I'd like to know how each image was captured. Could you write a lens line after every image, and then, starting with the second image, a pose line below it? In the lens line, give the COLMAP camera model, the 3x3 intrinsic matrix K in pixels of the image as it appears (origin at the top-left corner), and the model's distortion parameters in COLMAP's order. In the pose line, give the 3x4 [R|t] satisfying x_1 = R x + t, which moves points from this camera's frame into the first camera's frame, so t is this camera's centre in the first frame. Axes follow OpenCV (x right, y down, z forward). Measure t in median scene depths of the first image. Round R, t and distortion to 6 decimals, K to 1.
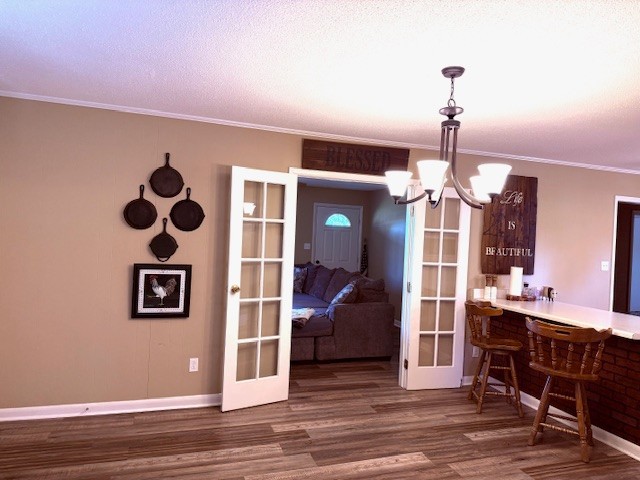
lens RADIAL K [[445.6, 0, 322.8], [0, 445.6, 237.6], [0, 0, 1]] dist [0.064544, -0.103567]
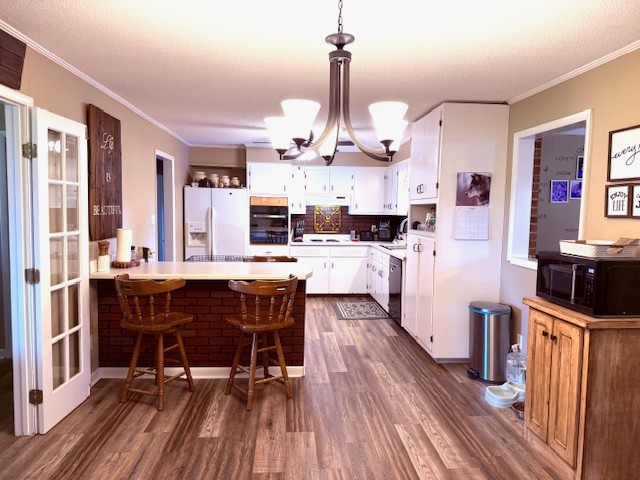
lens RADIAL K [[445.6, 0, 322.8], [0, 445.6, 237.6], [0, 0, 1]] dist [0.064544, -0.103567]
pose [[0.256010, -0.105439, 0.960907, -0.353668], [-0.003074, 0.993940, 0.109882, -0.012151], [-0.966669, -0.031085, 0.254134, 0.553786]]
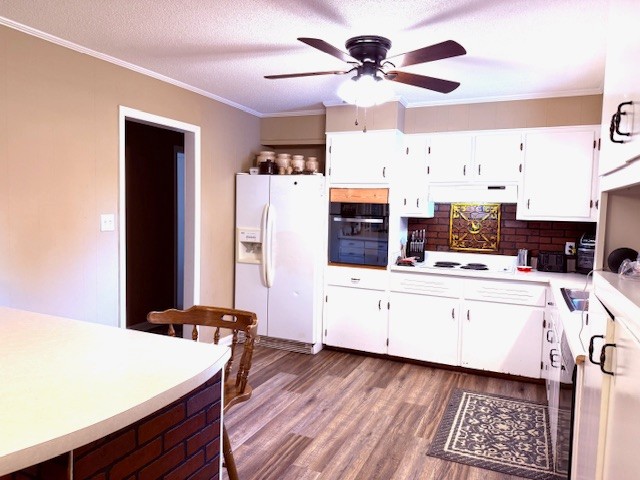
lens RADIAL K [[445.6, 0, 322.8], [0, 445.6, 237.6], [0, 0, 1]] dist [0.064544, -0.103567]
pose [[0.693007, -0.080838, 0.716384, 0.569762], [0.008901, 0.994577, 0.103619, 0.034318], [-0.720875, -0.065432, 0.689969, 0.536961]]
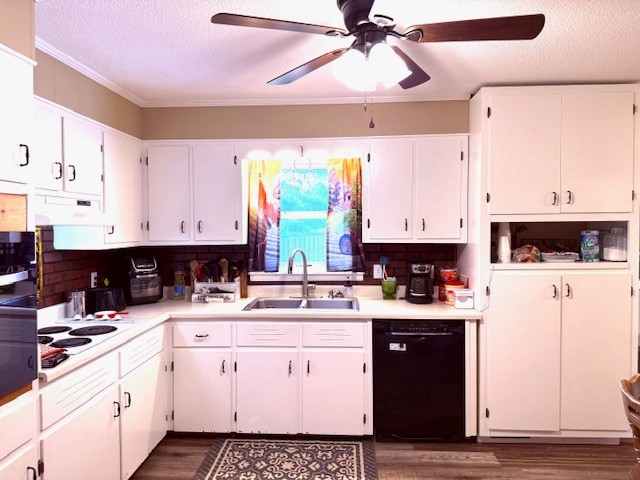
lens RADIAL K [[445.6, 0, 322.8], [0, 445.6, 237.6], [0, 0, 1]] dist [0.064544, -0.103567]
pose [[-0.921072, -0.048706, 0.386335, 1.029194], [-0.036211, 0.998561, 0.039560, 0.043804], [-0.387705, 0.022449, -0.921510, 1.533426]]
